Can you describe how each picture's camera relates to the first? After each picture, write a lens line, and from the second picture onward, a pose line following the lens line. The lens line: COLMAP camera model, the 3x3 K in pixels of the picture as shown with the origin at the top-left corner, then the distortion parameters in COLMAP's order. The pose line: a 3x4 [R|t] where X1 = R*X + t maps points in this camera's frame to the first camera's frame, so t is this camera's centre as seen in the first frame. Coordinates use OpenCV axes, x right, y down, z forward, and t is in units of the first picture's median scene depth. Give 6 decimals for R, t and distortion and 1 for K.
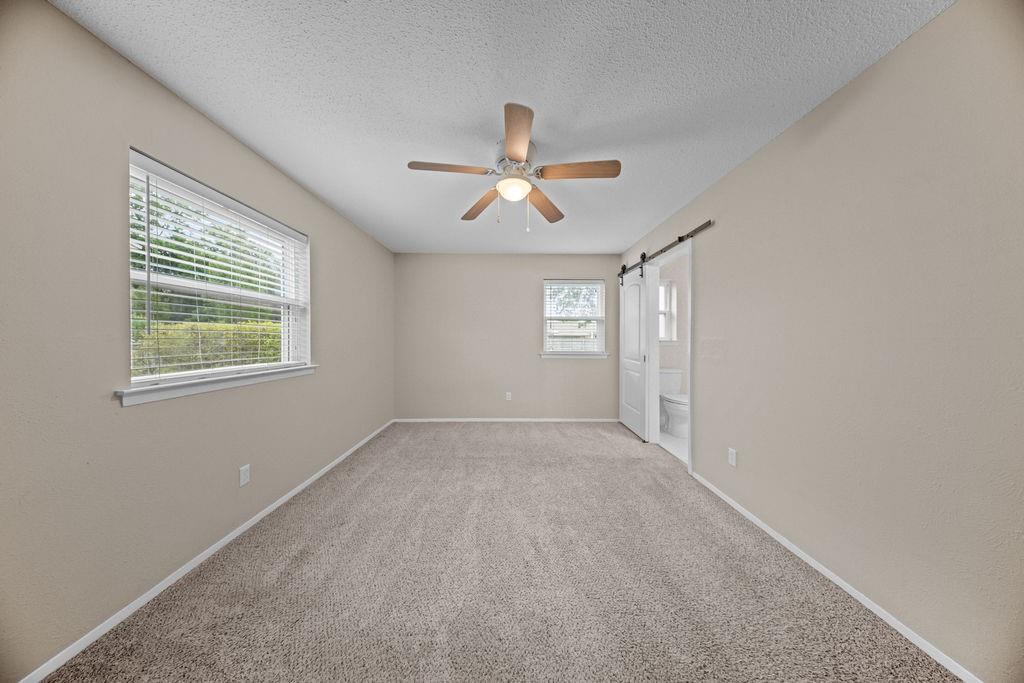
lens RADIAL K [[299.0, 0, 512.8], [0, 299.0, 338.2], [0, 0, 1]] dist [0.009683, -0.004635]
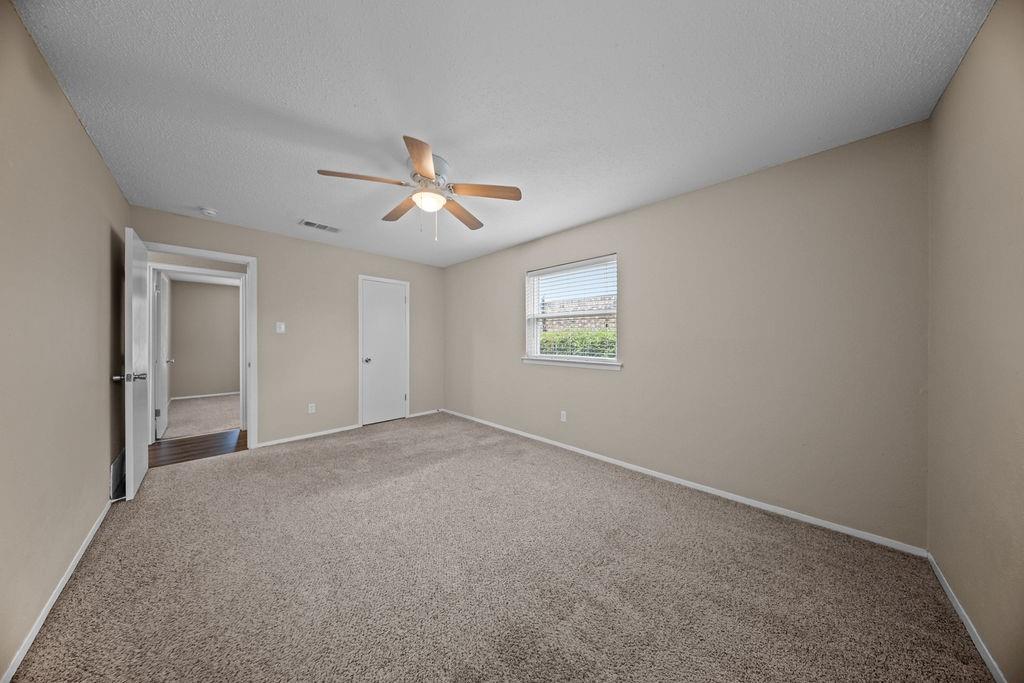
lens RADIAL K [[299.0, 0, 512.8], [0, 299.0, 338.2], [0, 0, 1]] dist [0.009683, -0.004635]
pose [[-0.713233, 0.001075, -0.700926, 0.431168], [0.003925, 0.999989, -0.002460, -0.002195], [0.700916, -0.004506, -0.713229, 1.589358]]
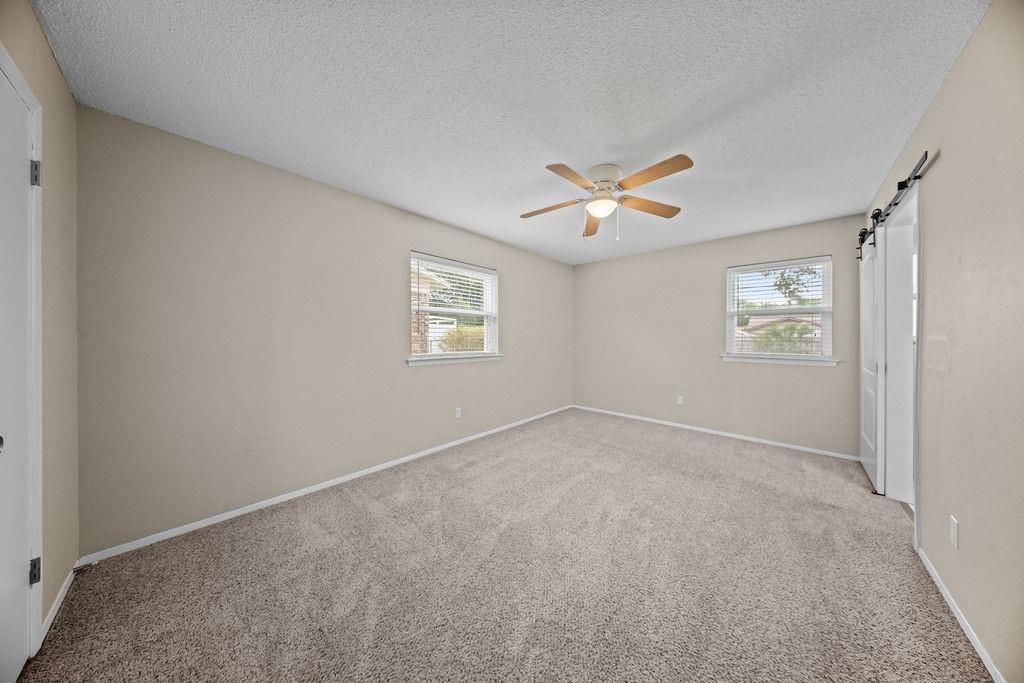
lens RADIAL K [[299.0, 0, 512.8], [0, 299.0, 338.2], [0, 0, 1]] dist [0.009683, -0.004635]
pose [[0.727522, 0.005666, -0.686061, 0.434275], [-0.003429, 0.999983, 0.004623, 0.000133], [0.686076, -0.001010, 0.727530, -0.056649]]
